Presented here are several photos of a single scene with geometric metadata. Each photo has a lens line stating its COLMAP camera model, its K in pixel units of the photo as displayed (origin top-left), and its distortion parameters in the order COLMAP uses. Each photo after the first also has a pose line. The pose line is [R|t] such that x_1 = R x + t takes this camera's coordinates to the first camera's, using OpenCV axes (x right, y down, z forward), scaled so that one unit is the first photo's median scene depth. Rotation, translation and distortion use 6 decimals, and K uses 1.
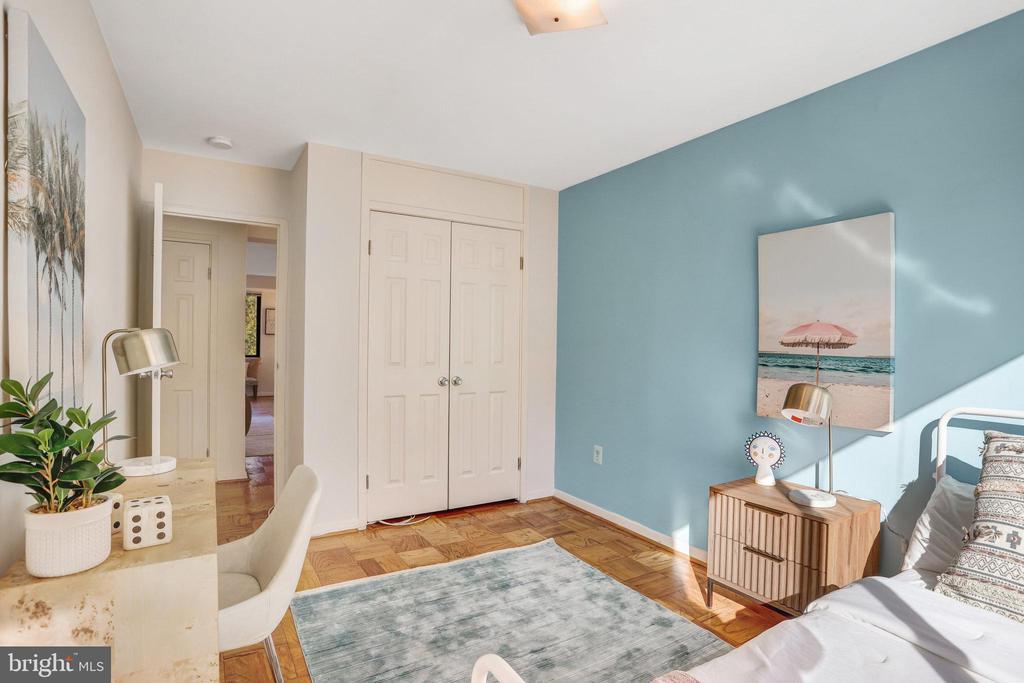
lens RADIAL K [[533.7, 0, 504.6], [0, 533.7, 338.8], [0, 0, 1]] dist [-0.066855, 0.034550]
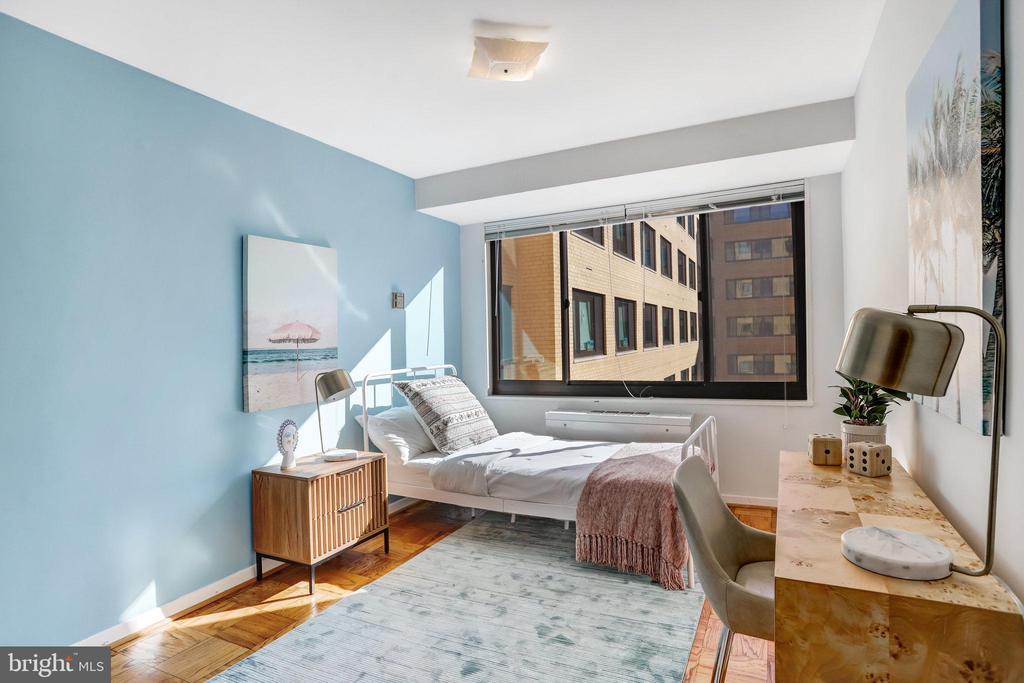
lens RADIAL K [[533.7, 0, 504.6], [0, 533.7, 338.8], [0, 0, 1]] dist [-0.066855, 0.034550]
pose [[-0.524086, -0.009808, 0.851609, -0.700850], [0.010463, 0.999784, 0.017953, -0.009856], [-0.851601, 0.018319, -0.523871, 1.218080]]
